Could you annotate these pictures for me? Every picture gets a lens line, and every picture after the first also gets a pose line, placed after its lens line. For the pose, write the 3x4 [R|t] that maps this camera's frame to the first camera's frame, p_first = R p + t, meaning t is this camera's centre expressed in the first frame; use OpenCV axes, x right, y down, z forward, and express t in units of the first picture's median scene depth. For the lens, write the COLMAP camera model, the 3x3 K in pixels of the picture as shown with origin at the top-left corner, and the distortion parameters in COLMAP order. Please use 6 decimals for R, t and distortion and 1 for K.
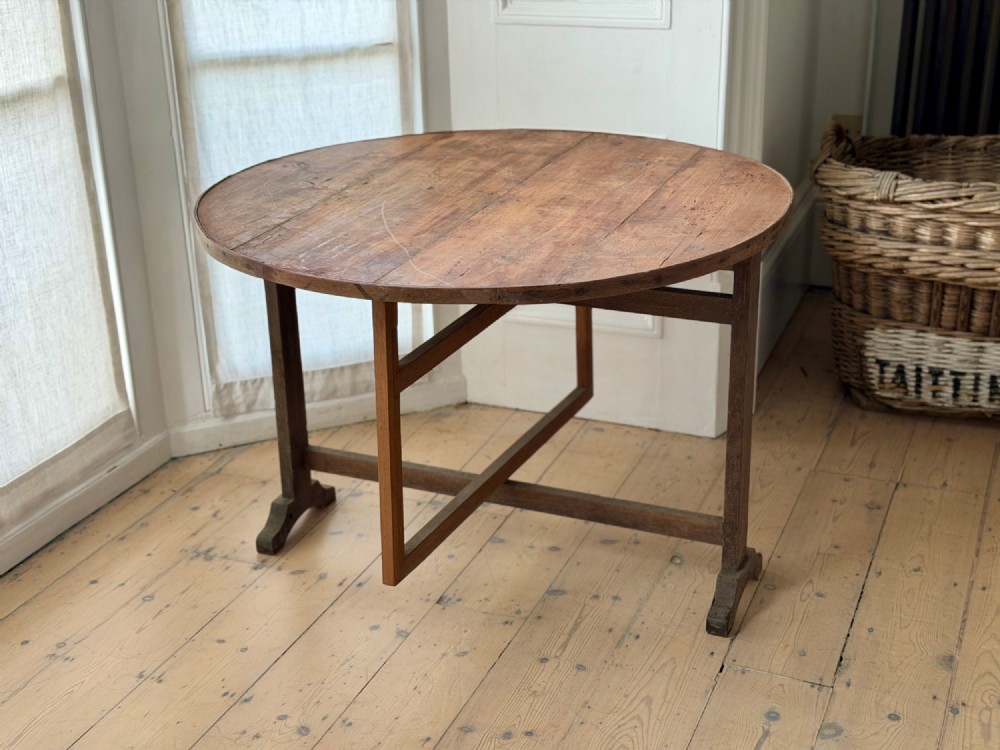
lens RADIAL K [[1413.0, 0, 503.3], [0, 1413.0, 388.7], [0, 0, 1]] dist [0.125520, 0.000000]
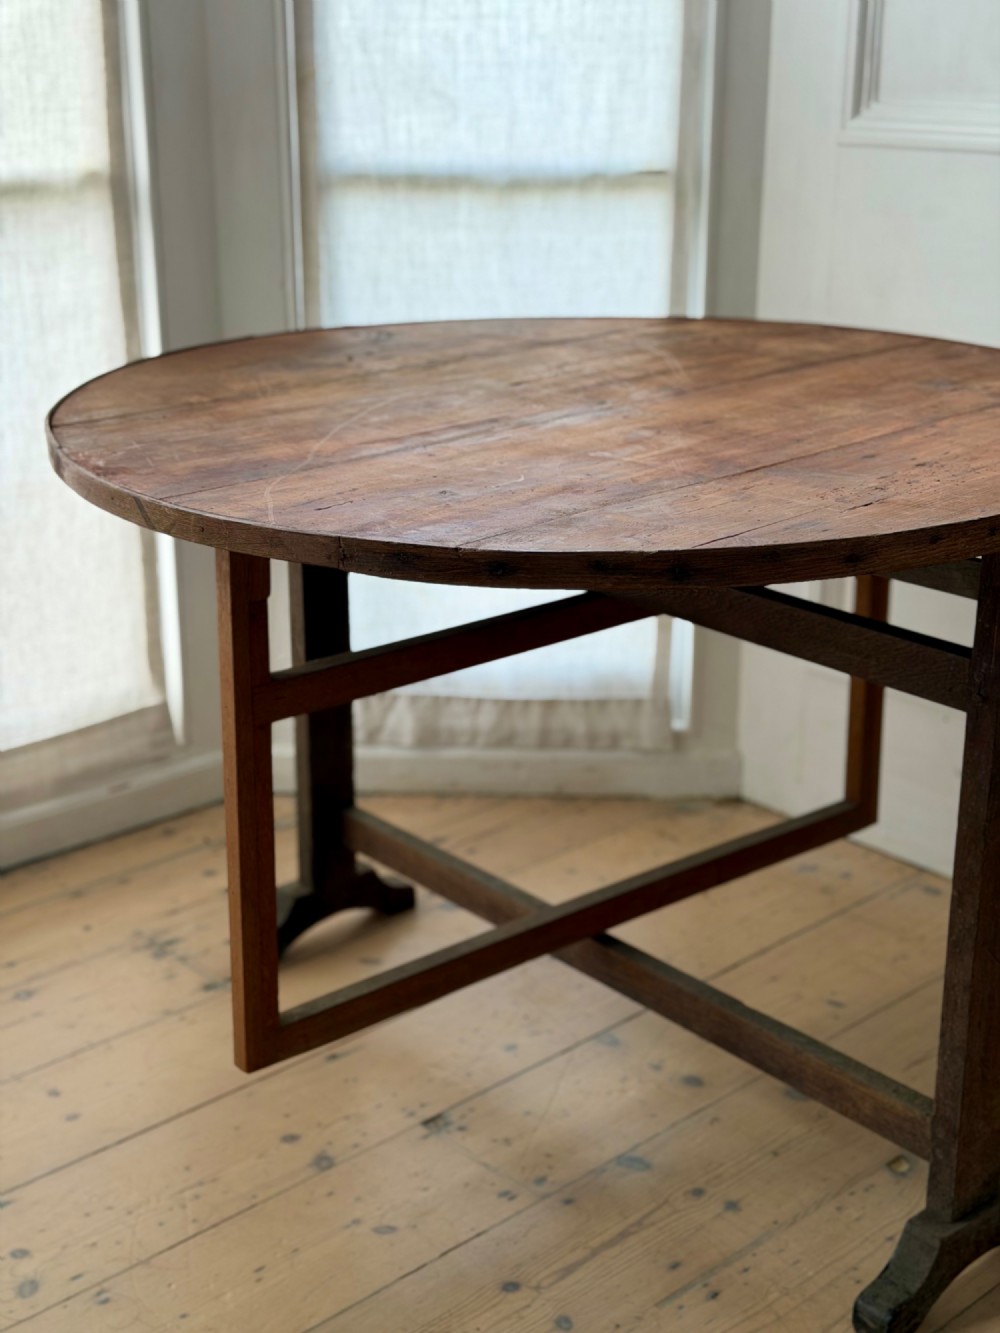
lens RADIAL K [[1883.5, 0, 495.0], [0, 1883.5, 678.7], [0, 0, 1]] dist [0.125520, 0.000000]
pose [[0.902711, 0.165031, -0.397338, 0.225138], [-0.182392, 0.983208, -0.006008, -0.019392], [0.389674, 0.077894, 0.917653, 0.287782]]
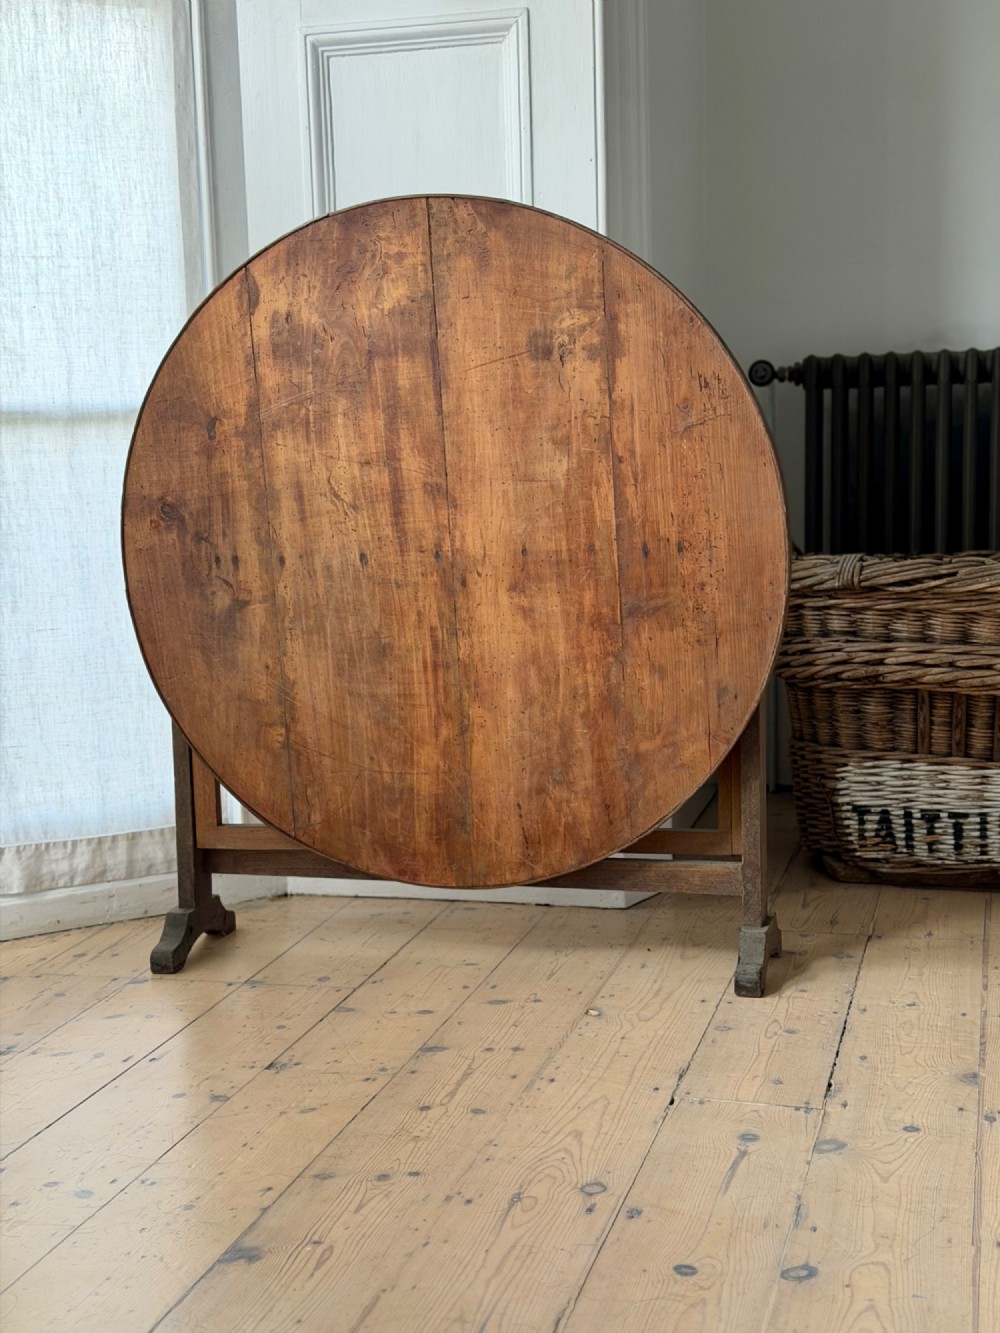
lens RADIAL K [[1883.5, 0, 497.0], [0, 1883.5, 673.2], [0, 0, 1]] dist [0.125520, 0.000000]
pose [[0.992868, -0.022469, 0.117078, -0.035674], [0.053163, 0.962471, -0.266126, 0.200901], [-0.106705, 0.270452, 0.956802, 0.026052]]
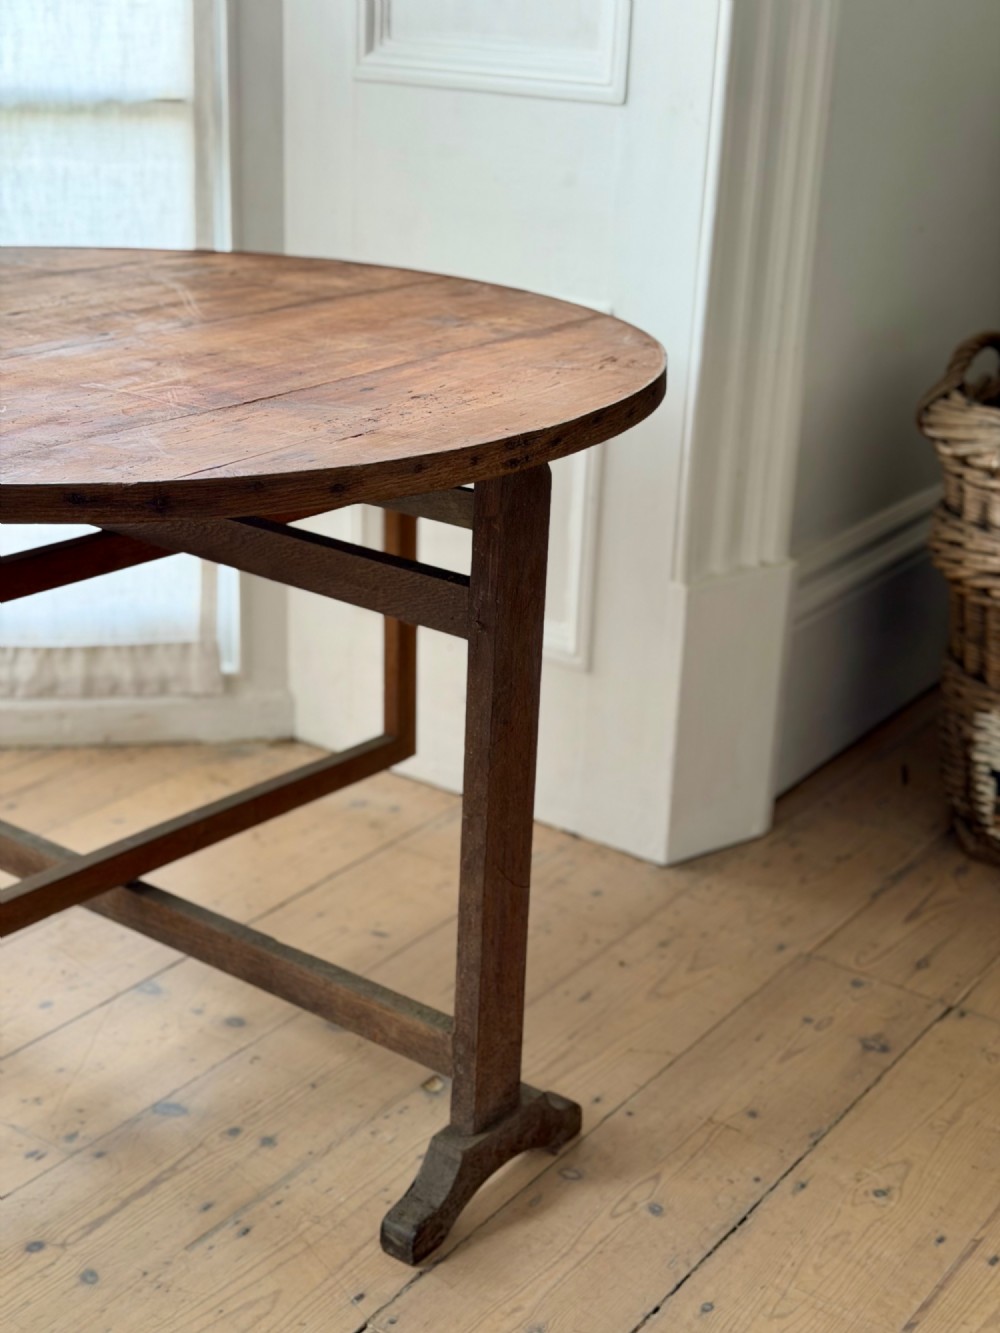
lens RADIAL K [[1883.5, 0, 502.3], [0, 1883.5, 672.6], [0, 0, 1]] dist [0.125520, 0.000000]
pose [[0.970974, 0.139147, -0.194547, 0.250916], [-0.145207, 0.989252, -0.017174, -0.020245], [0.190066, 0.044925, 0.980743, 0.300159]]
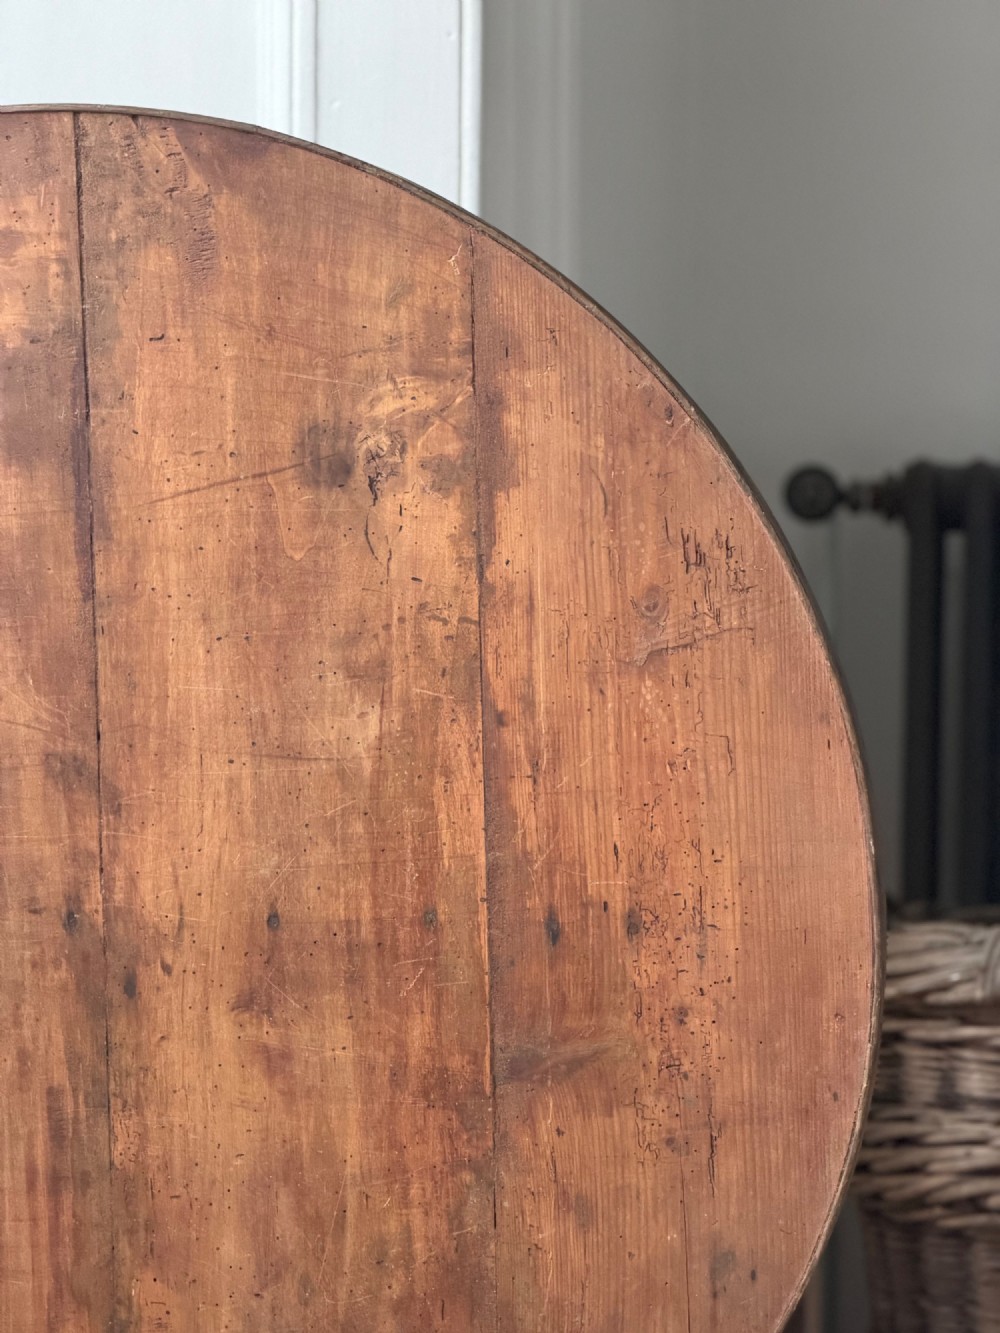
lens RADIAL K [[4074.9, 0, 505.9], [0, 4074.9, 678.1], [0, 0, 1]] dist [0.202801, 0.000000]
pose [[0.982026, 0.020548, 0.187624, -0.027369], [0.046773, 0.936558, -0.347378, 0.150714], [-0.182859, 0.349910, 0.918763, 0.073617]]
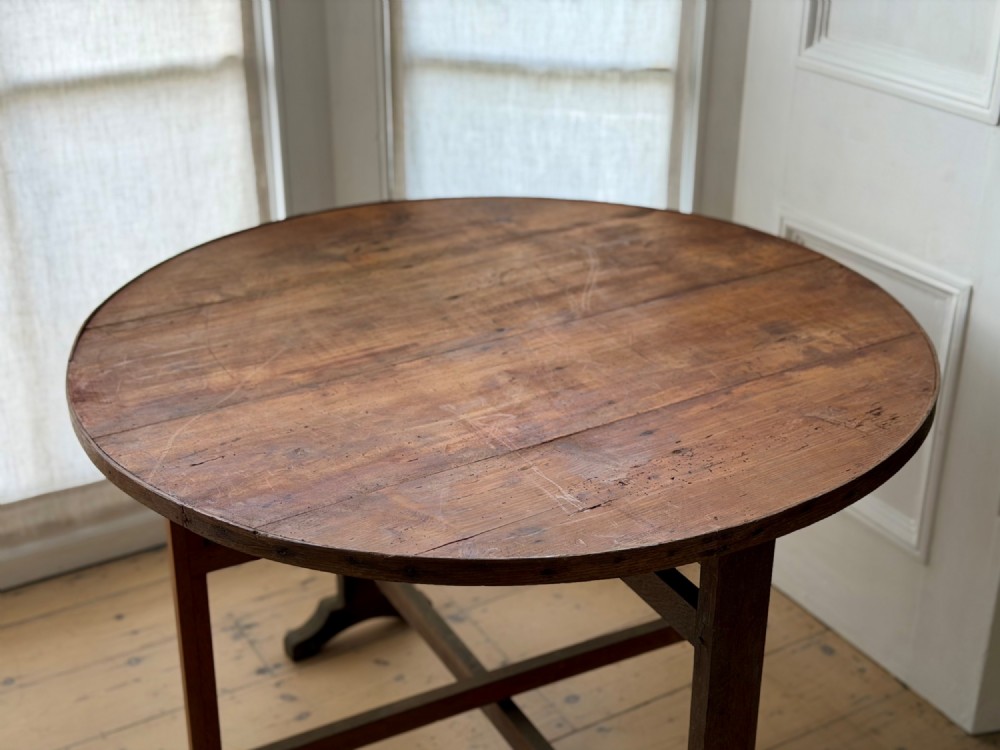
lens RADIAL K [[1413.0, 0, 504.9], [0, 1413.0, 387.9], [0, 0, 1]] dist [0.125520, 0.000000]
pose [[0.795278, 0.290009, -0.532379, 0.326301], [-0.251537, 0.956851, 0.145486, -0.185115], [0.551600, 0.018211, 0.833910, 0.362874]]
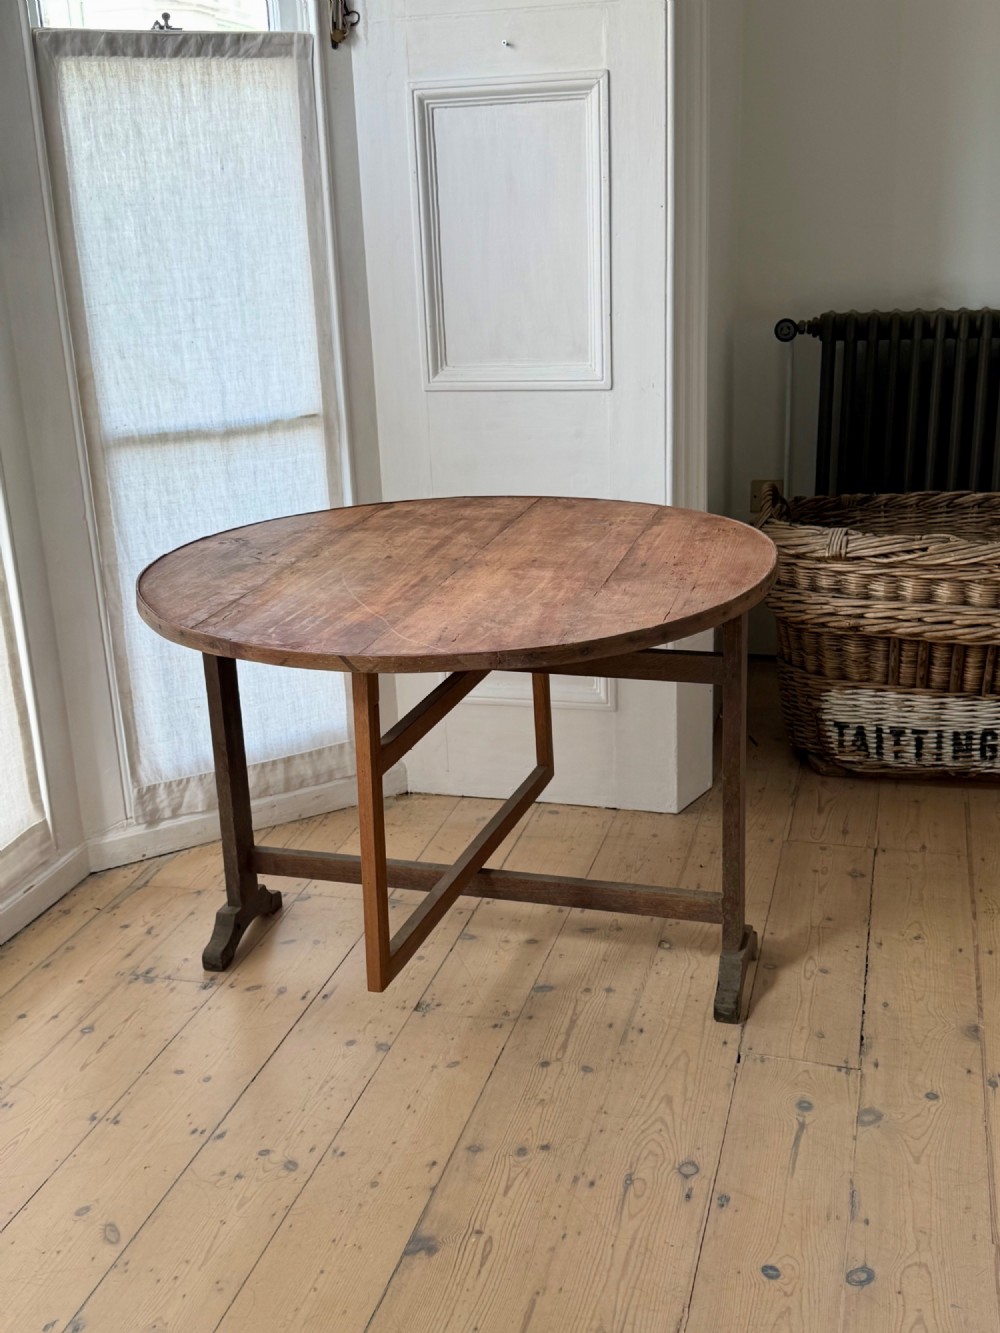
lens RADIAL K [[1458.8, 0, 498.2], [0, 1458.8, 671.0], [0, 0, 1]] dist [0.122565, 0.000000]
pose [[0.993841, -0.051067, 0.098346, -0.068929], [0.058994, 0.995091, -0.079455, 0.012024], [-0.093806, 0.084767, 0.991975, 0.040567]]
